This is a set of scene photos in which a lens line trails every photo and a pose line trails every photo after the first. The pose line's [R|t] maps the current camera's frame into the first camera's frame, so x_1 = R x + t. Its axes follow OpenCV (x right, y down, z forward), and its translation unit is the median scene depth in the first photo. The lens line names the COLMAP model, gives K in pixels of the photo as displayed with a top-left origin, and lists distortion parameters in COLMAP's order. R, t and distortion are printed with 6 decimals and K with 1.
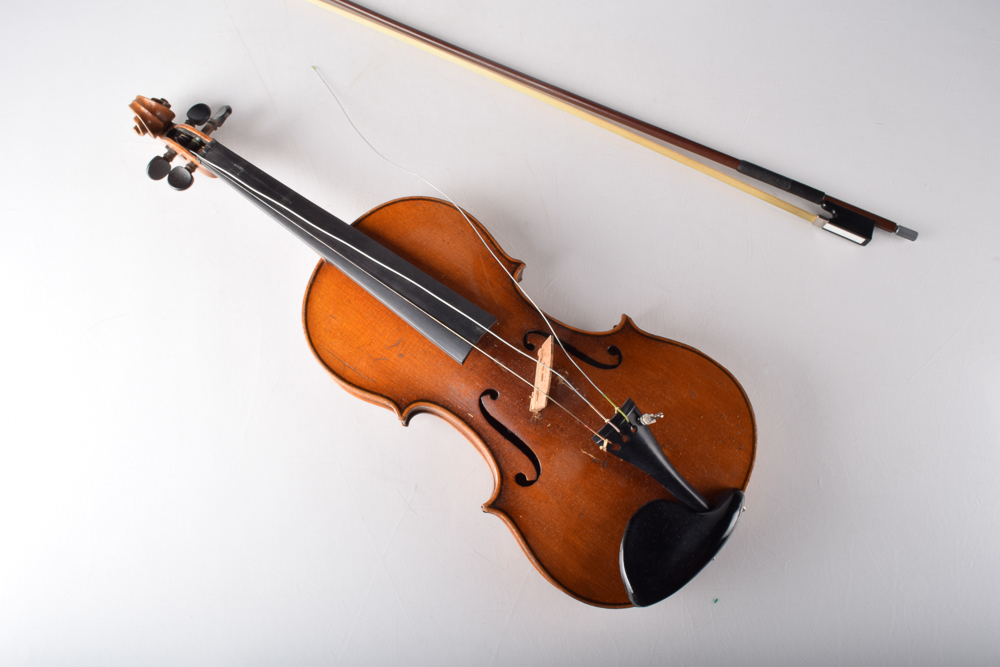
lens RADIAL K [[740.7, 0, 497.7], [0, 740.7, 342.5], [0, 0, 1]] dist [-0.087647, 0.005043]
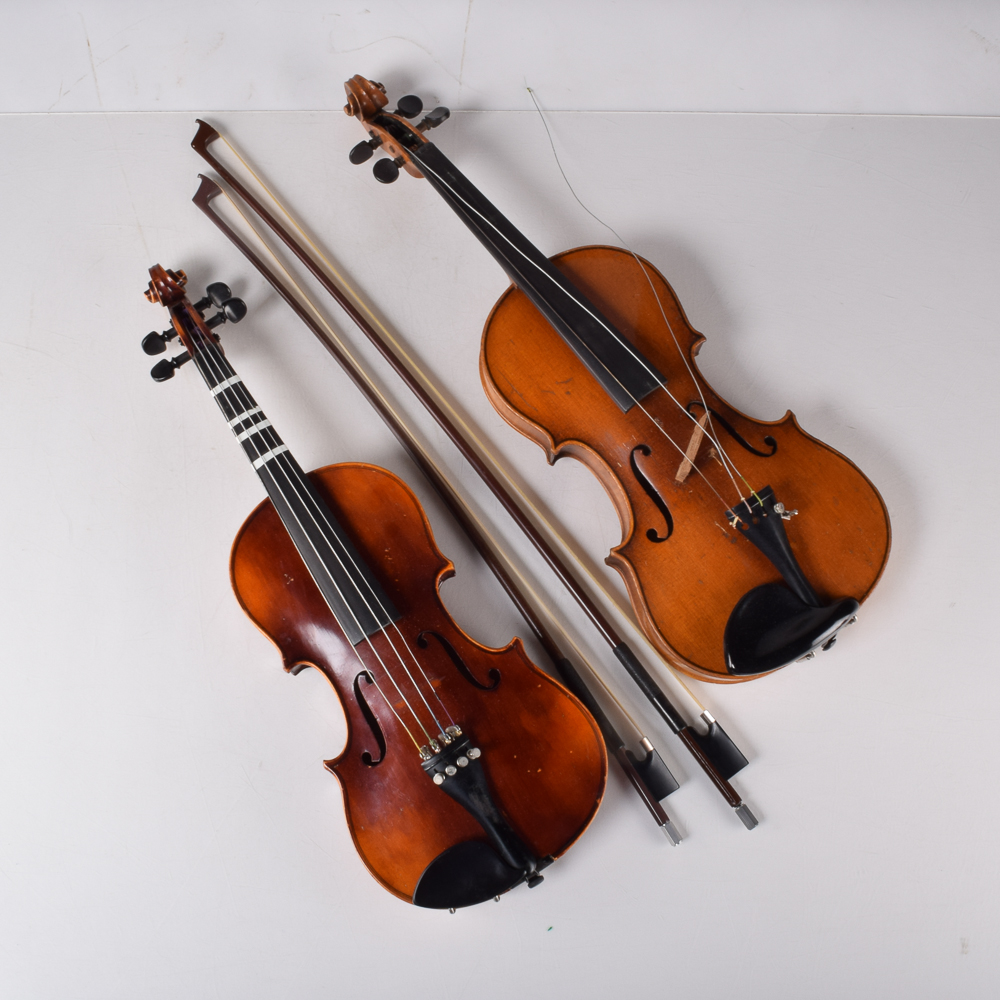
lens RADIAL K [[1141.8, 0, 505.0], [0, 1141.8, 495.6], [0, 0, 1]] dist [-0.058774, 0.000000]
pose [[0.965219, 0.250278, -0.075590, -0.058576], [-0.248212, 0.968046, 0.035739, 0.119592], [0.082119, -0.015734, 0.996498, -0.597187]]
